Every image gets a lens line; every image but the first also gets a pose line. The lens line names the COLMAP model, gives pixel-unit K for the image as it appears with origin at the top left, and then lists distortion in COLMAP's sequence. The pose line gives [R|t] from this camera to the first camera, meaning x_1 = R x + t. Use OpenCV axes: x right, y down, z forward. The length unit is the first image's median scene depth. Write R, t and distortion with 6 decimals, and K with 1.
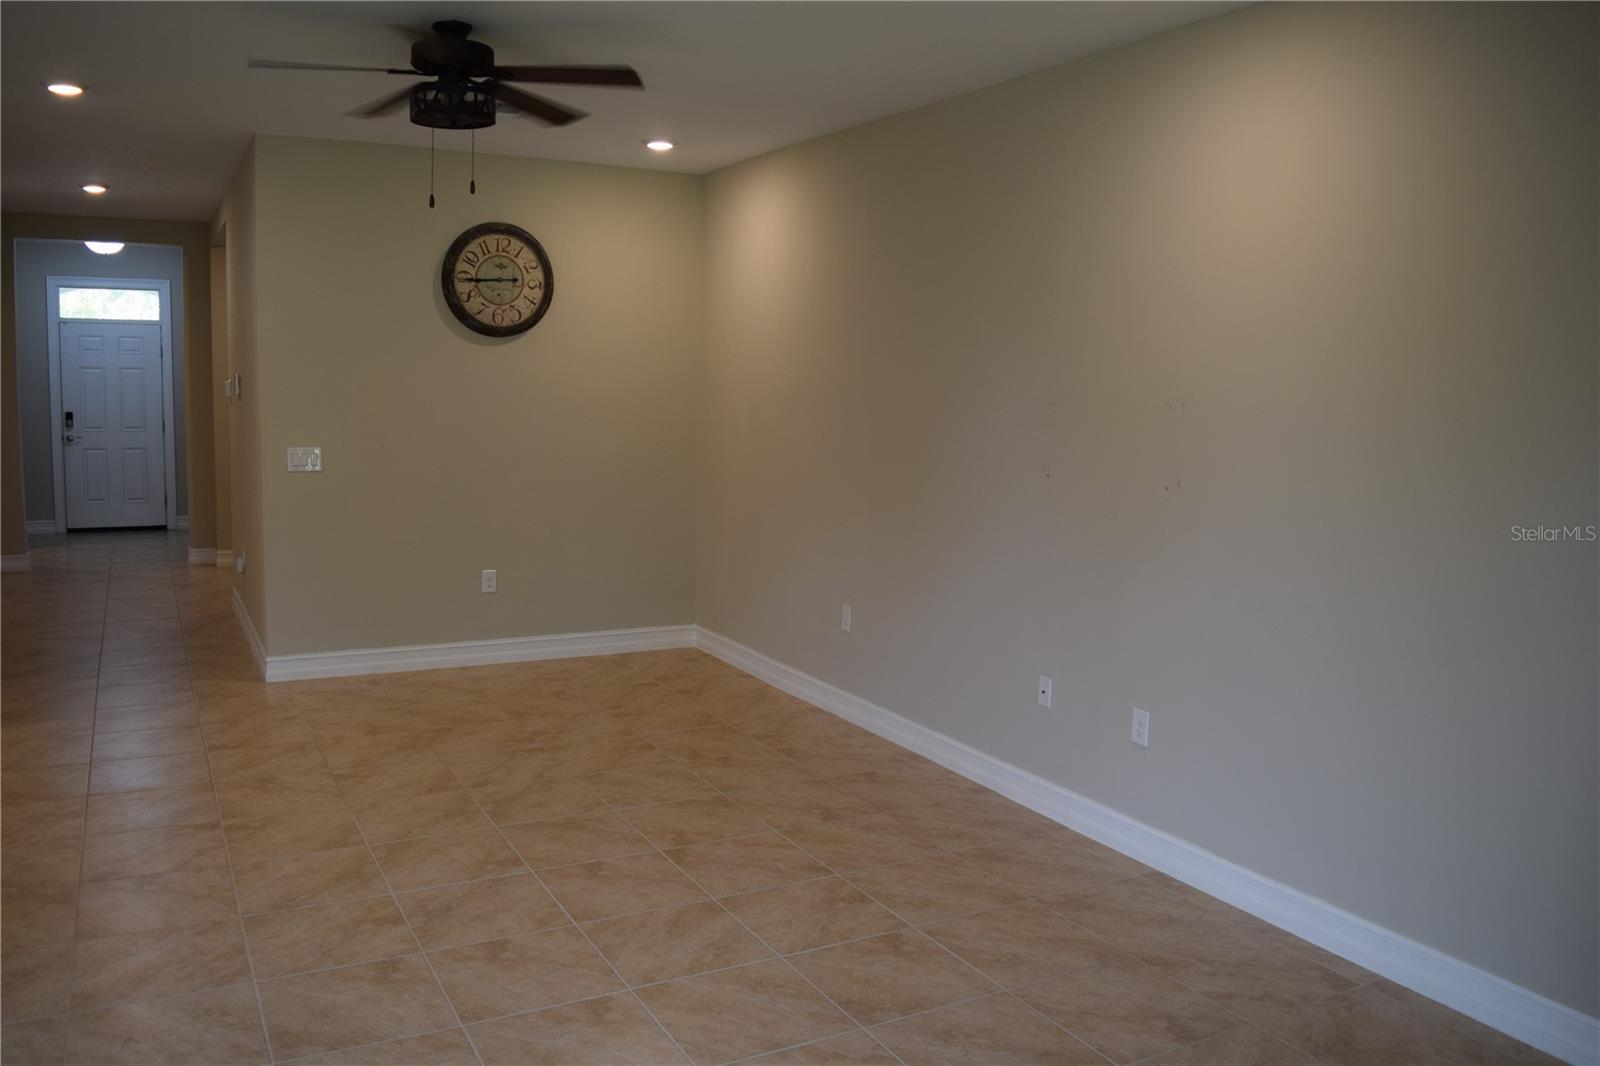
lens RADIAL K [[1254.1, 0, 807.0], [0, 1254.1, 538.9], [0, 0, 1]] dist [-0.097574, 0.025121]
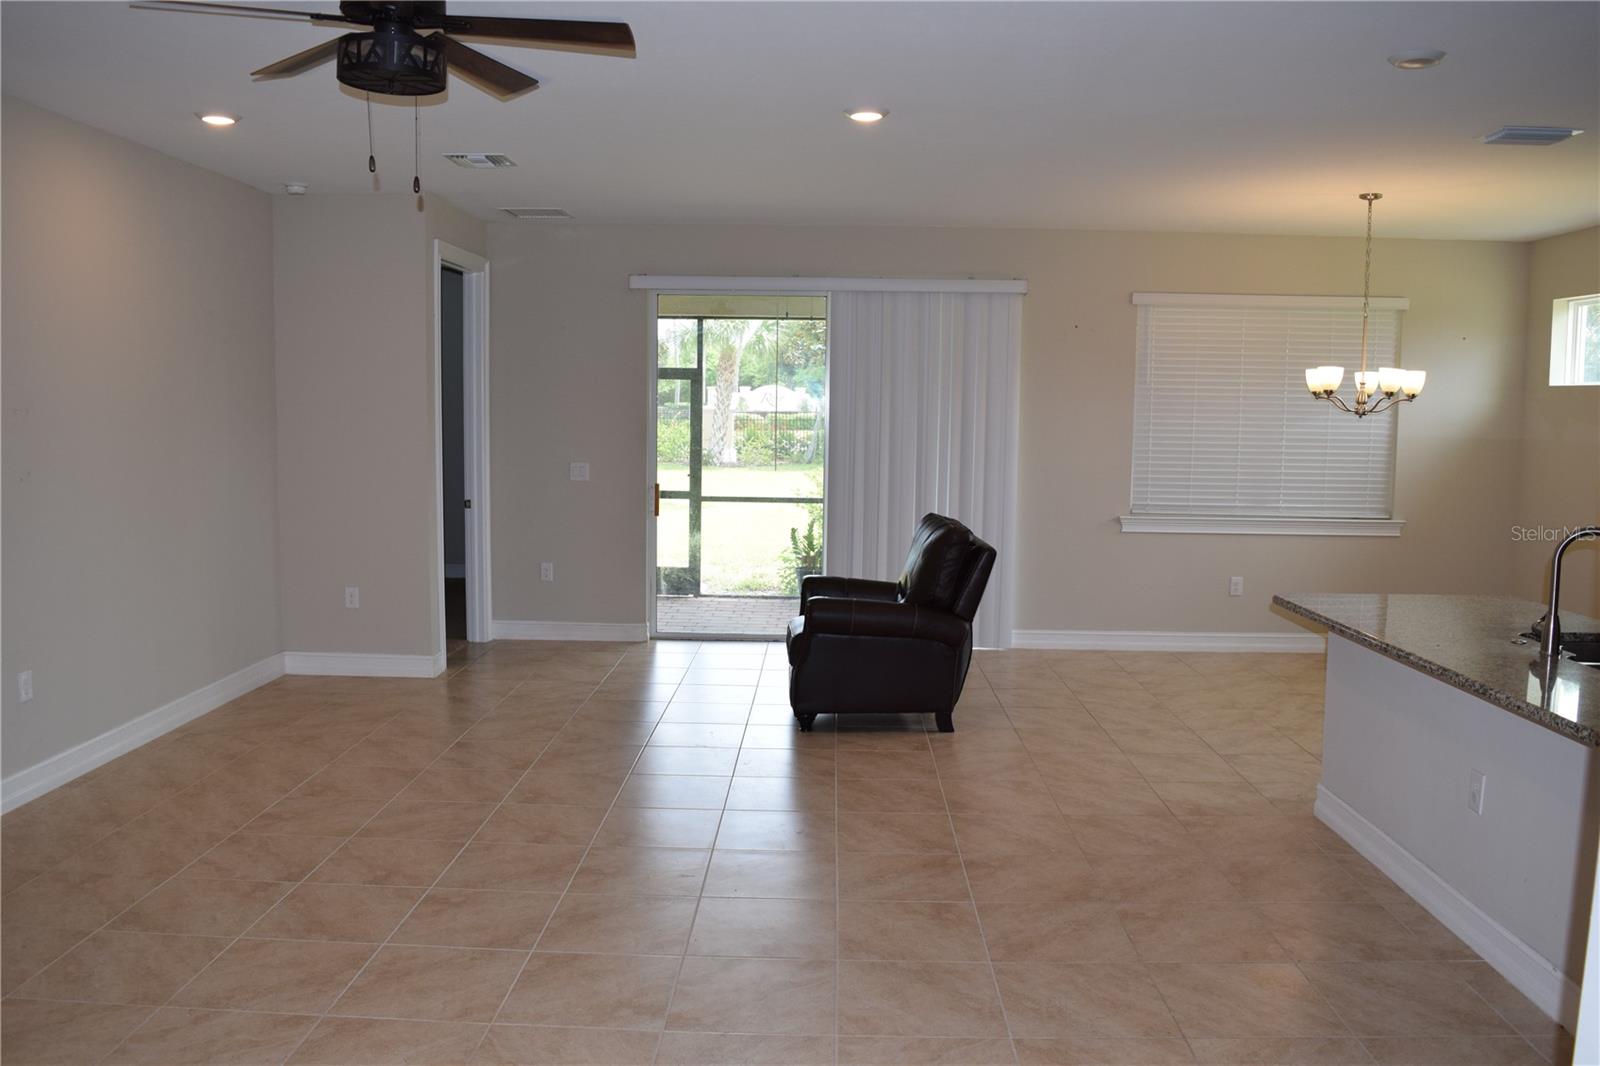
lens RADIAL K [[1254.1, 0, 802.9], [0, 1254.1, 537.3], [0, 0, 1]] dist [-0.097574, 0.025121]
pose [[-0.864152, -0.087154, 0.495626, -0.591000], [0.029782, 0.974305, 0.223253, -0.140206], [-0.502349, 0.207685, -0.839352, 1.005944]]
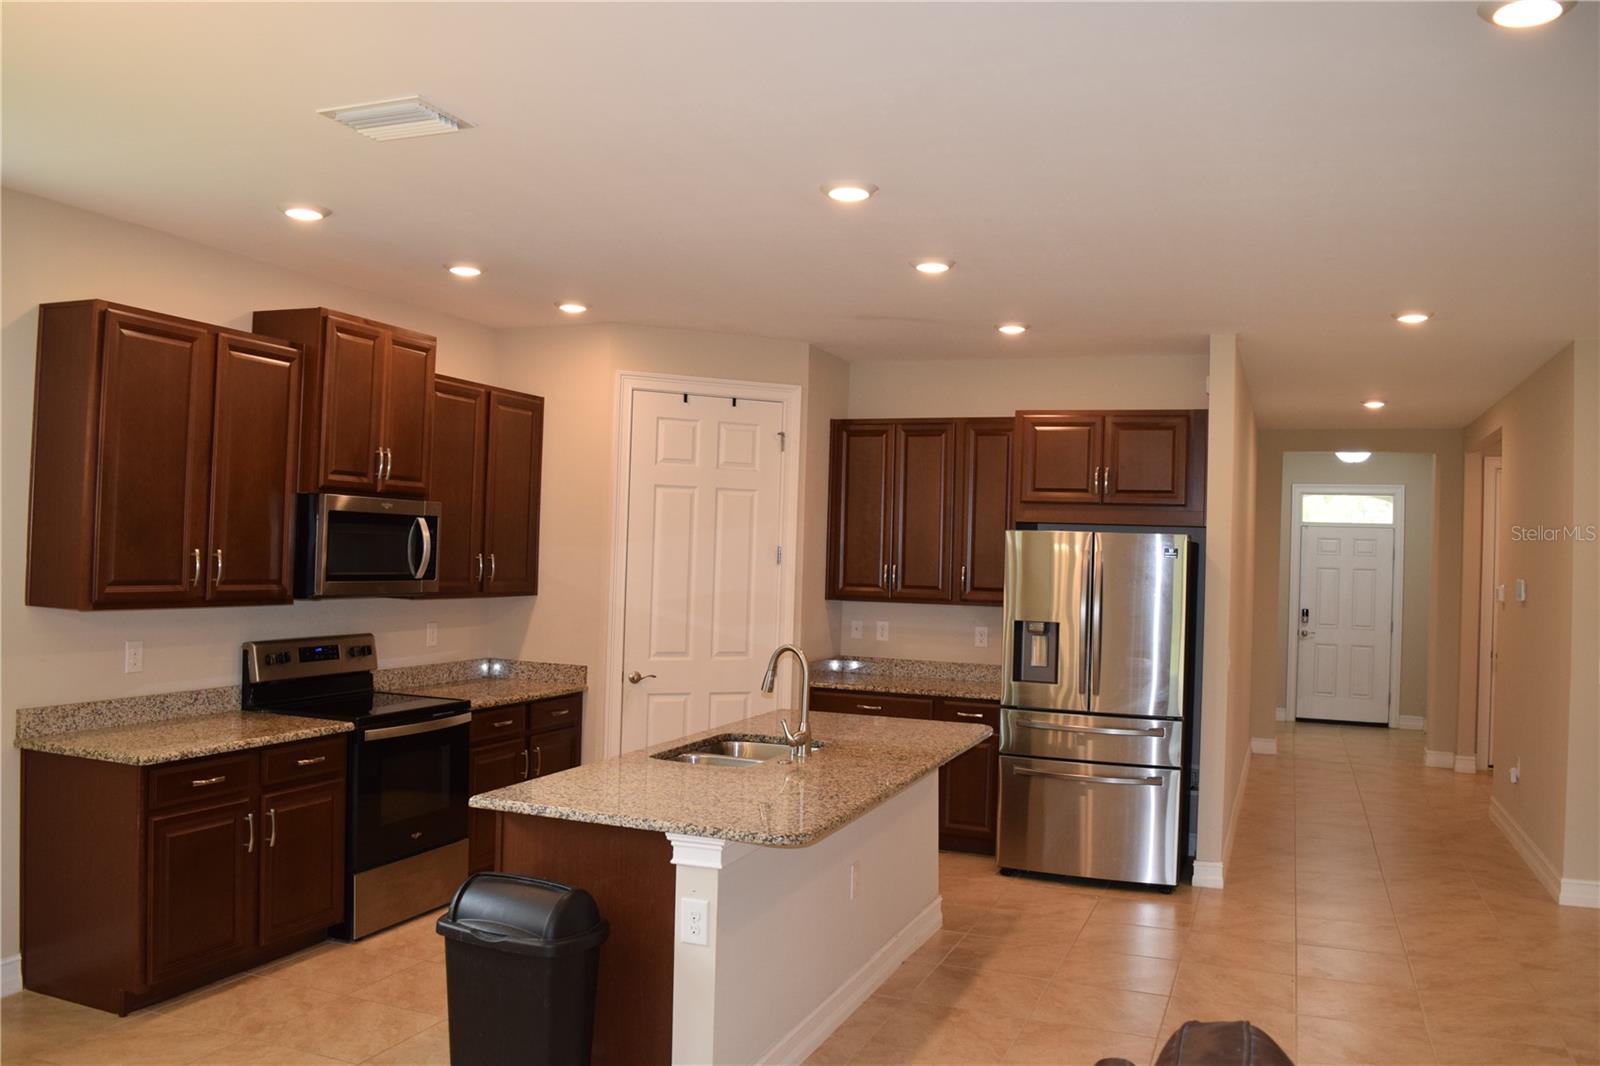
lens RADIAL K [[1254.1, 0, 801.9], [0, 1254.1, 530.2], [0, 0, 1]] dist [-0.097574, 0.025121]
pose [[0.639801, -0.016961, -0.768353, -0.093808], [-0.111670, 0.987095, -0.114776, 0.003247], [0.760384, 0.159236, 0.629650, -0.069511]]
